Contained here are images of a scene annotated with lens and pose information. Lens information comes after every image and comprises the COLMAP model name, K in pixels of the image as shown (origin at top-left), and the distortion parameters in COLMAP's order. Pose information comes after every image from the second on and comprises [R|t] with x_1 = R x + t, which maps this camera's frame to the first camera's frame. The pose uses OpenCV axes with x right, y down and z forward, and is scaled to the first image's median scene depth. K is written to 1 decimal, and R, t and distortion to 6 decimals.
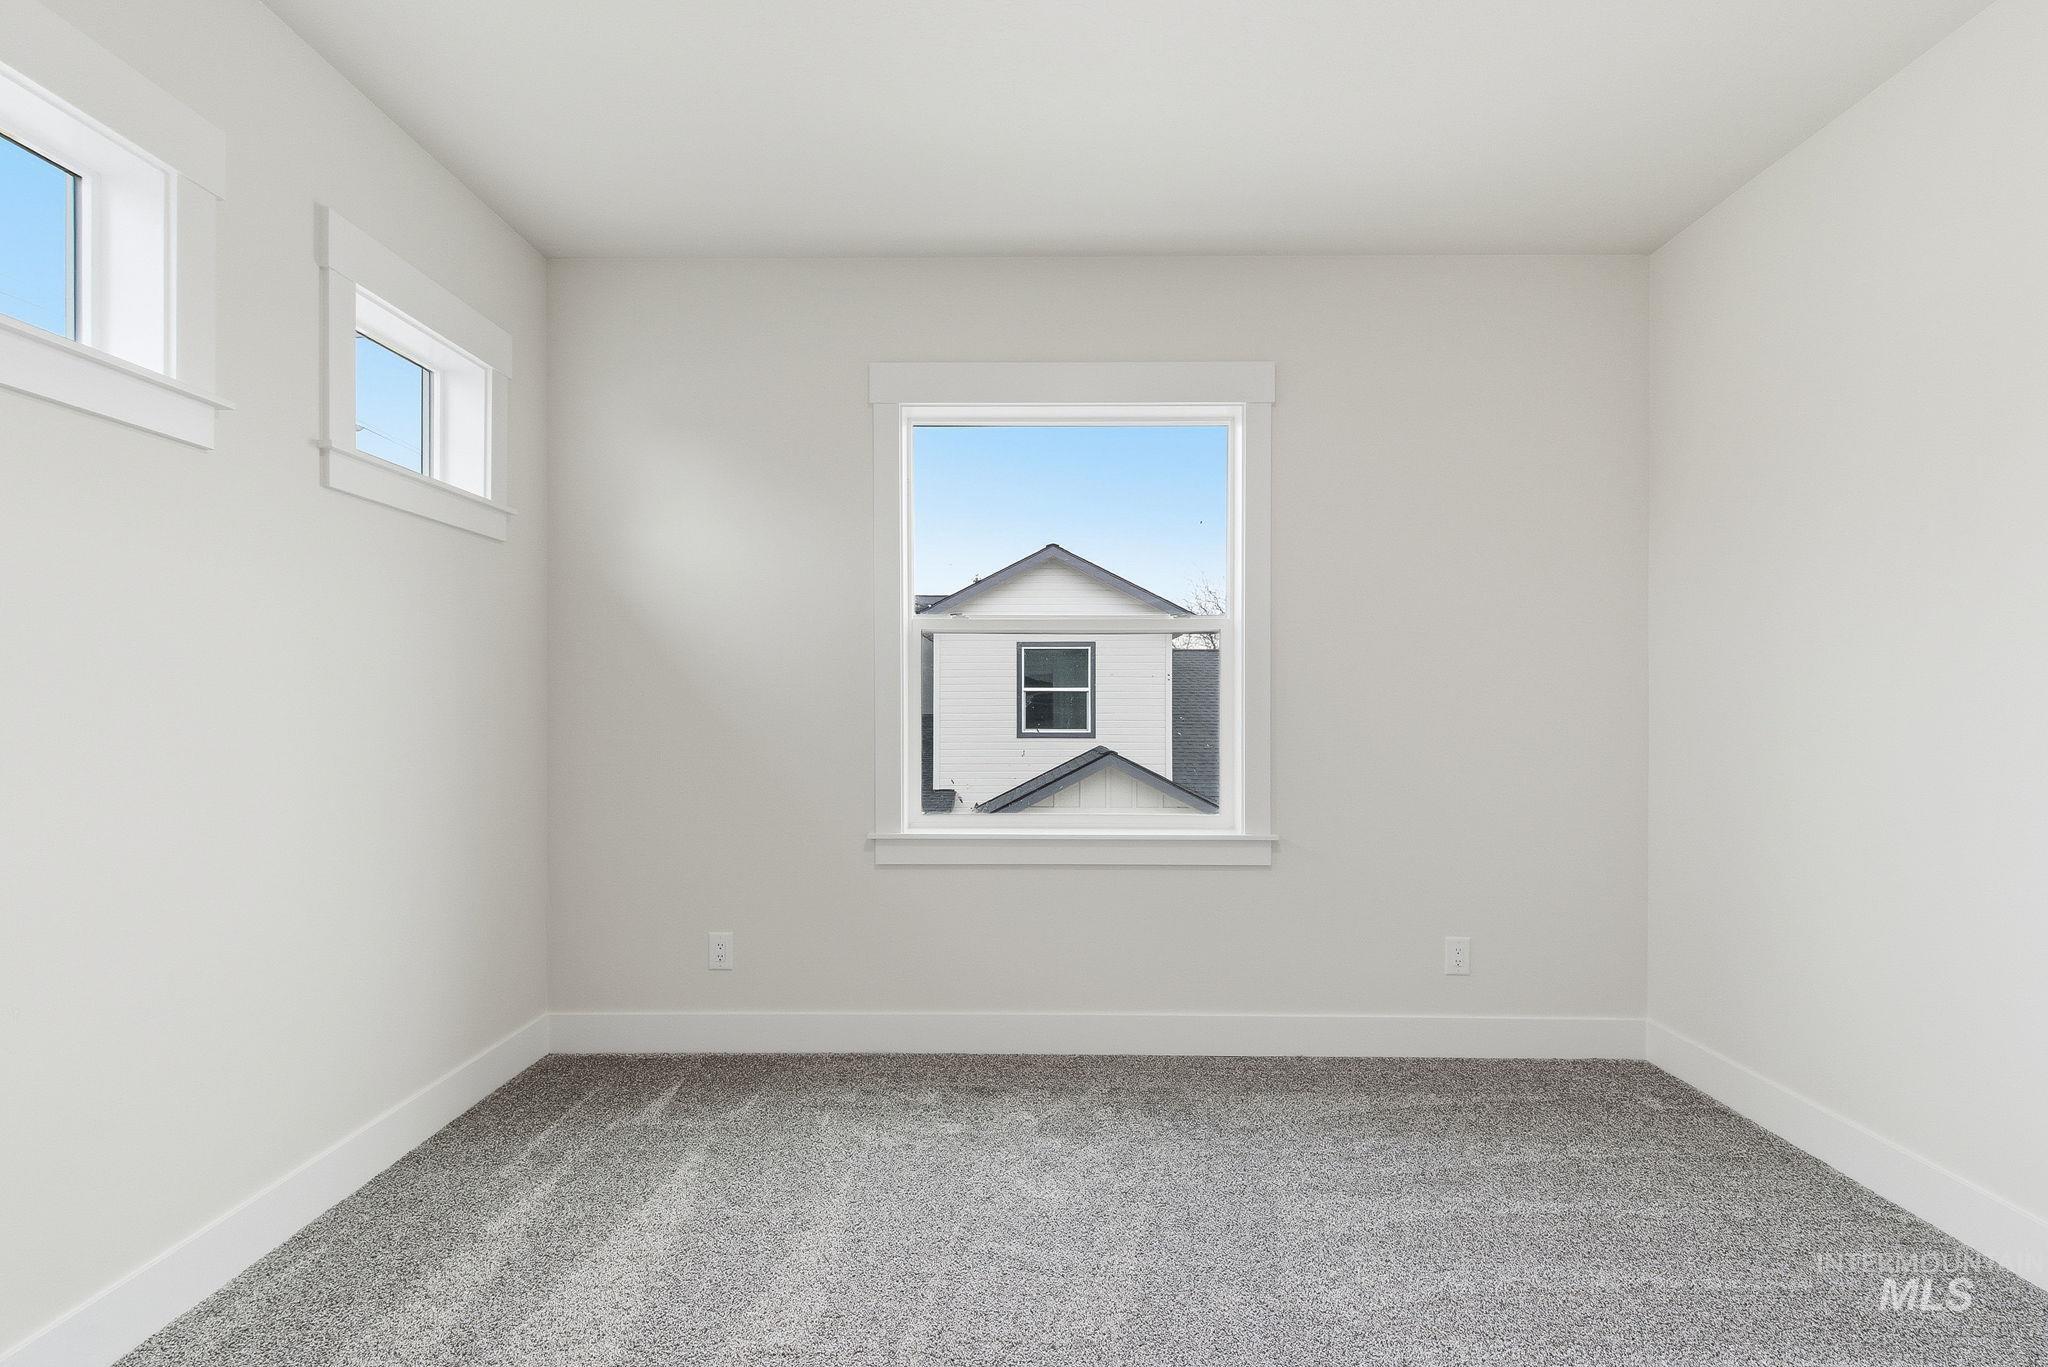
lens RADIAL K [[933.6, 0, 1051.6], [0, 933.6, 721.3], [0, 0, 1]] dist [-0.000518, 0.000946]
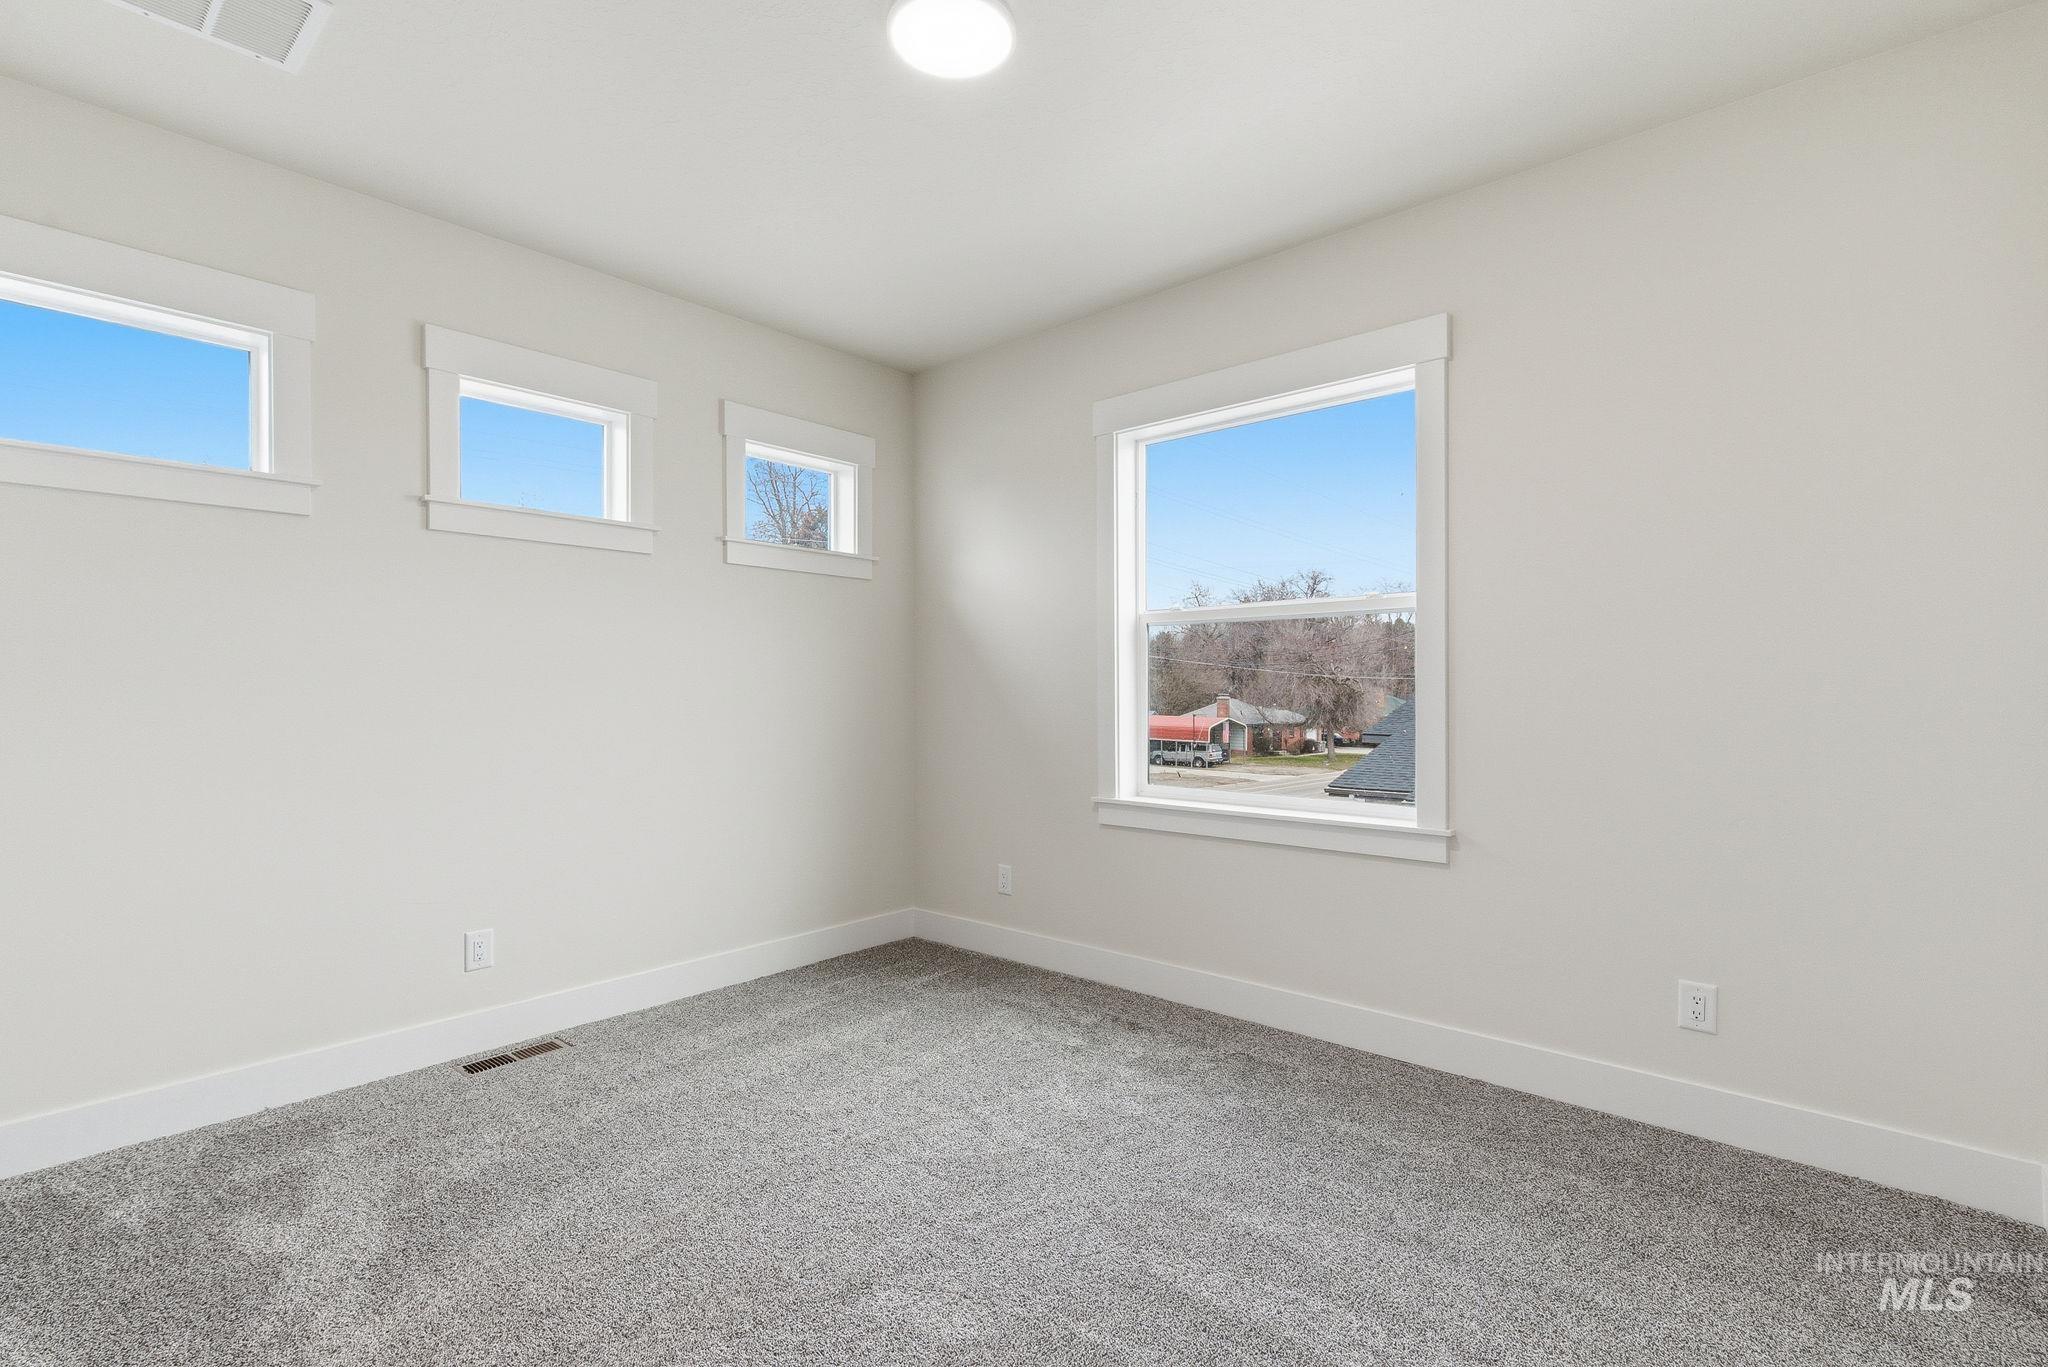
lens RADIAL K [[933.6, 0, 1061.7], [0, 933.6, 713.7], [0, 0, 1]] dist [-0.000518, 0.000946]
pose [[0.766608, 0.011206, -0.642018, 0.563339], [-0.008086, 0.999937, 0.007799, 0.003873], [0.642065, -0.000787, 0.766650, 0.059844]]
